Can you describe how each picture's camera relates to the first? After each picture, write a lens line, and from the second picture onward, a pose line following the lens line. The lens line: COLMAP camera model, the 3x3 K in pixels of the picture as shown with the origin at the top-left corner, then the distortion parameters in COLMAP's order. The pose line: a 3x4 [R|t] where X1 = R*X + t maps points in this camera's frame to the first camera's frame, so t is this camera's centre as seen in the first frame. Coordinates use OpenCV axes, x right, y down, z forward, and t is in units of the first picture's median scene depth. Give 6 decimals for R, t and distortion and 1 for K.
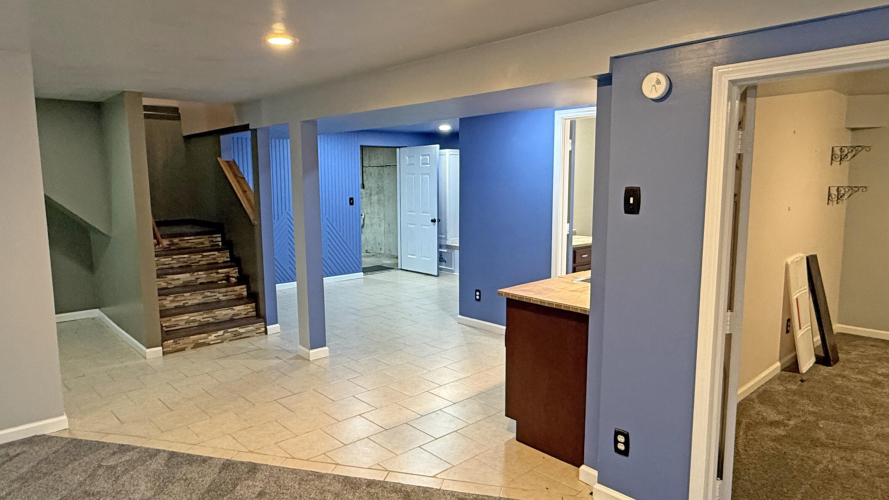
lens RADIAL K [[553.2, 0, 444.5], [0, 553.2, 250.0], [0, 0, 1]] dist [0.004533, 0.001072]
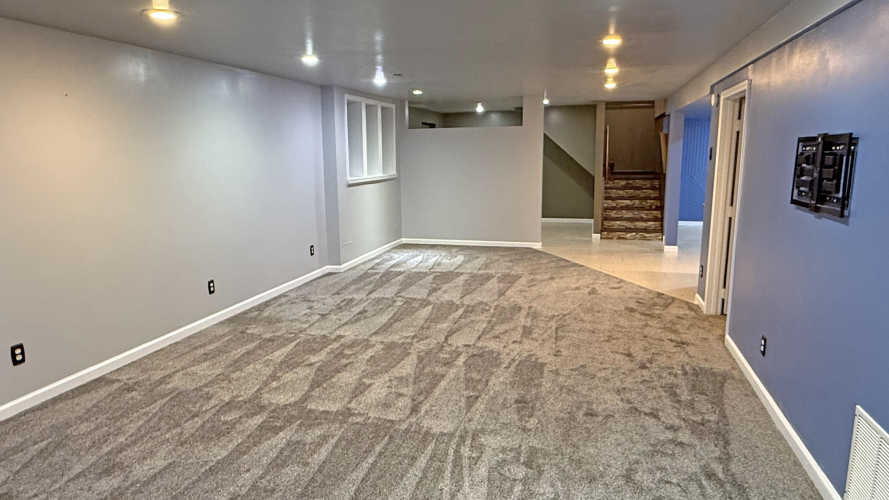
lens RADIAL K [[553.2, 0, 444.5], [0, 553.2, 250.0], [0, 0, 1]] dist [0.004533, 0.001072]
pose [[0.519228, 0.145551, -0.842150, 0.736849], [-0.097380, 0.989049, 0.110900, 0.061694], [0.849070, 0.024426, 0.527716, -0.413342]]
